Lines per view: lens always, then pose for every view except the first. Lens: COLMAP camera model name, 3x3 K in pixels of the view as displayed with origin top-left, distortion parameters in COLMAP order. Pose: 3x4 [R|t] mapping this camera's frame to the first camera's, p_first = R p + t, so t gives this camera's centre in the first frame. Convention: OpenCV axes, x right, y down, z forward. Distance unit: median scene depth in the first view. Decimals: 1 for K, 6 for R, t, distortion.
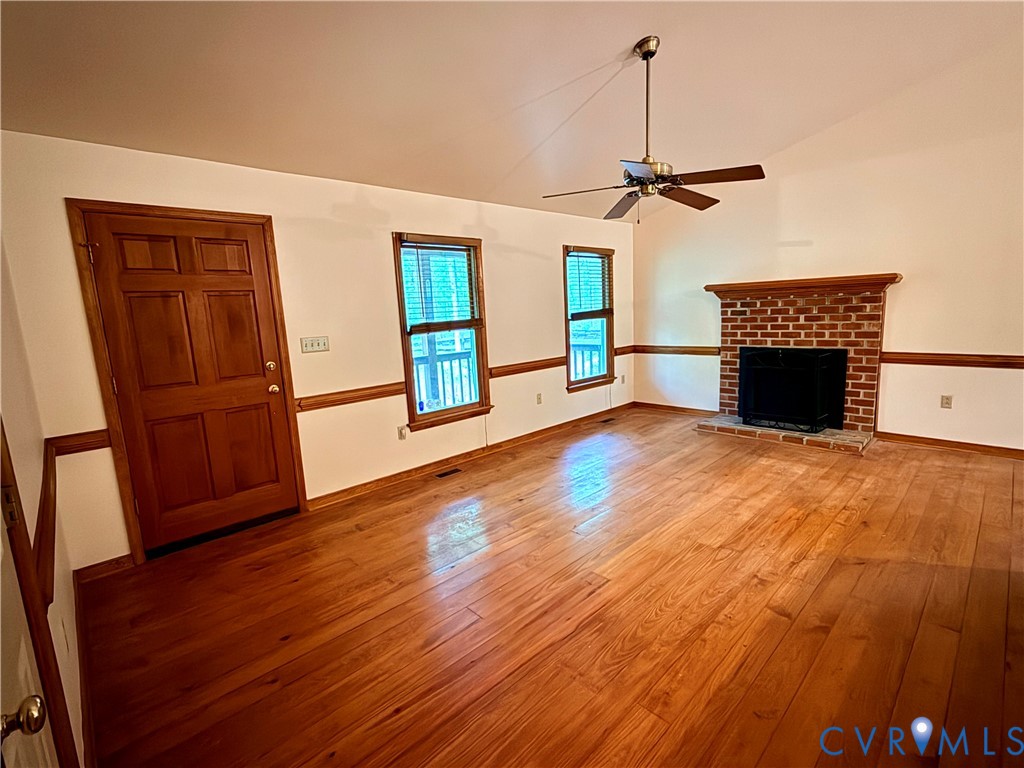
lens RADIAL K [[476.4, 0, 512.0], [0, 476.4, 384.0], [0, 0, 1]] dist [0.001239, 0.000243]
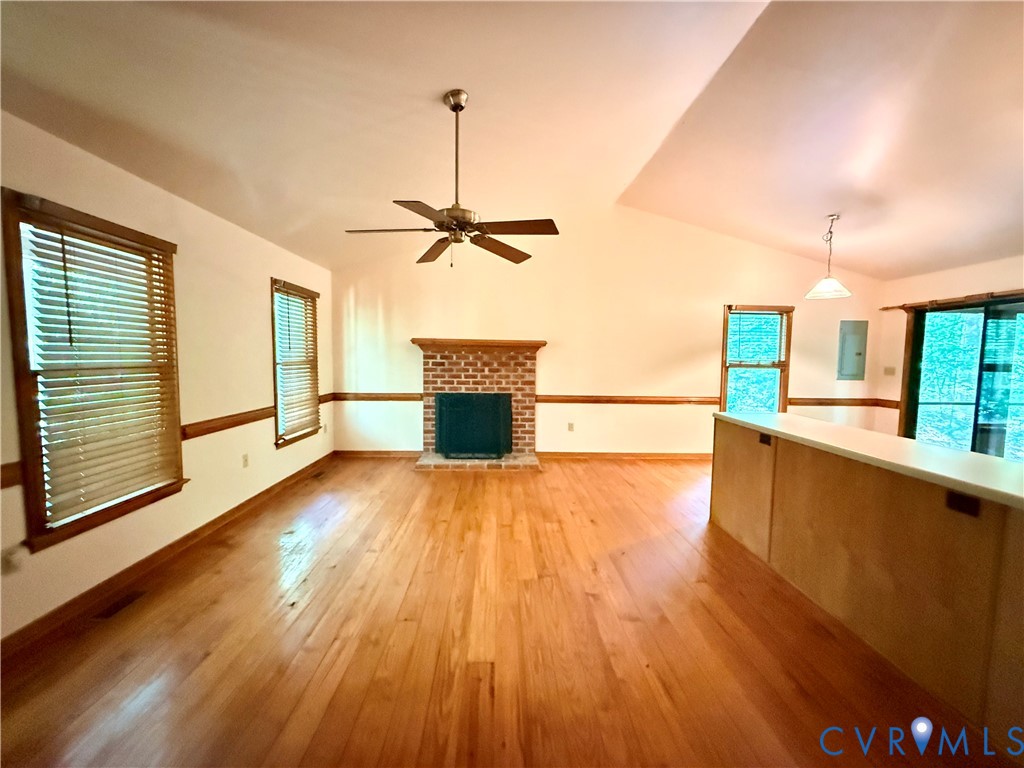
lens RADIAL K [[408.5, 0, 509.4], [0, 408.5, 384.1], [0, 0, 1]] dist [0.000679, -0.000139]
pose [[0.668895, 0.005894, 0.743334, -0.170921], [0.073116, 0.994598, -0.073680, -0.014854], [-0.739753, 0.103633, 0.664851, 0.233896]]
